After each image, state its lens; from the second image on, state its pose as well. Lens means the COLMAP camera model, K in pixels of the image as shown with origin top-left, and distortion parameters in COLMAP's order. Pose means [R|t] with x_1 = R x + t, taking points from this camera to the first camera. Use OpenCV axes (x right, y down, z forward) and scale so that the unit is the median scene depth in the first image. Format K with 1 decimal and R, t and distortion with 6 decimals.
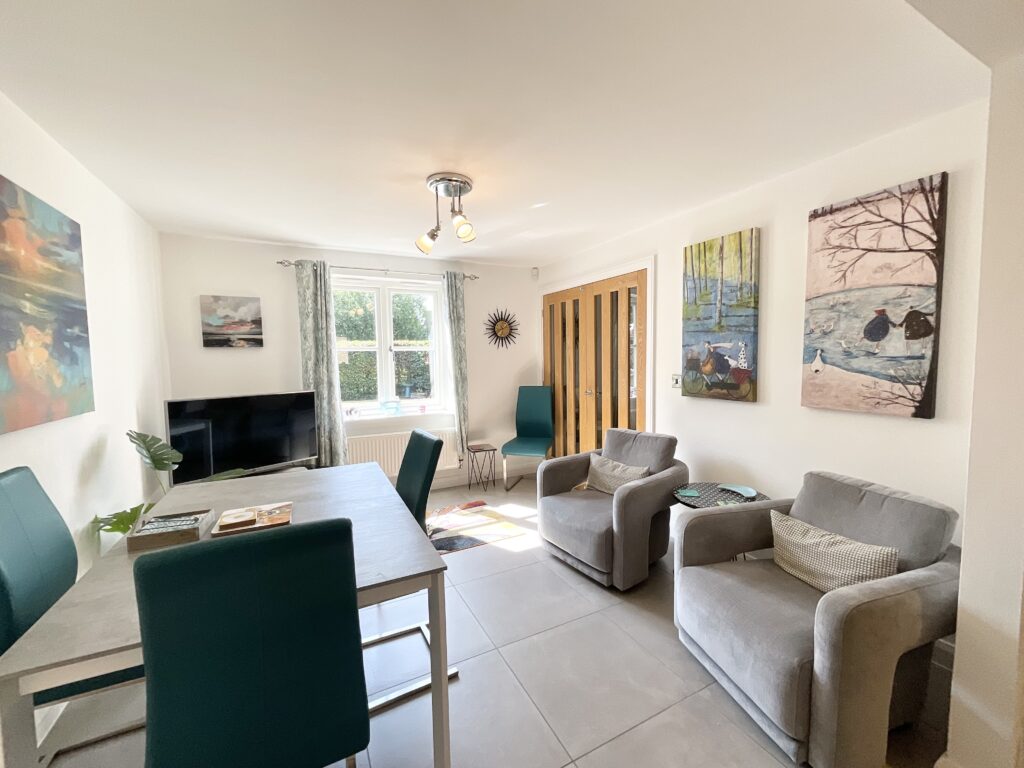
lens RADIAL K [[413.8, 0, 518.7], [0, 413.8, 384.5], [0, 0, 1]] dist [0.002038, 0.000119]
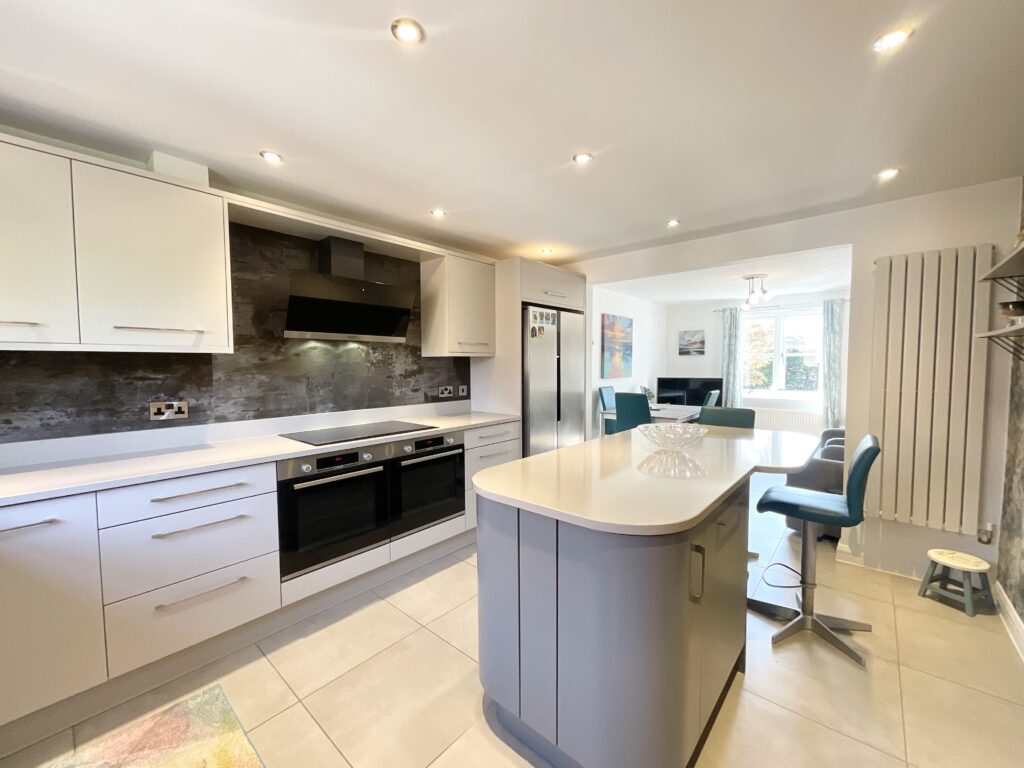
lens RADIAL K [[413.8, 0, 515.1], [0, 413.8, 384.3], [0, 0, 1]] dist [0.002038, 0.000119]
pose [[0.368695, 0.064122, -0.927336, 0.914452], [-0.065743, 0.996918, 0.042795, 0.024651], [0.927223, 0.045187, 0.371775, -0.576022]]
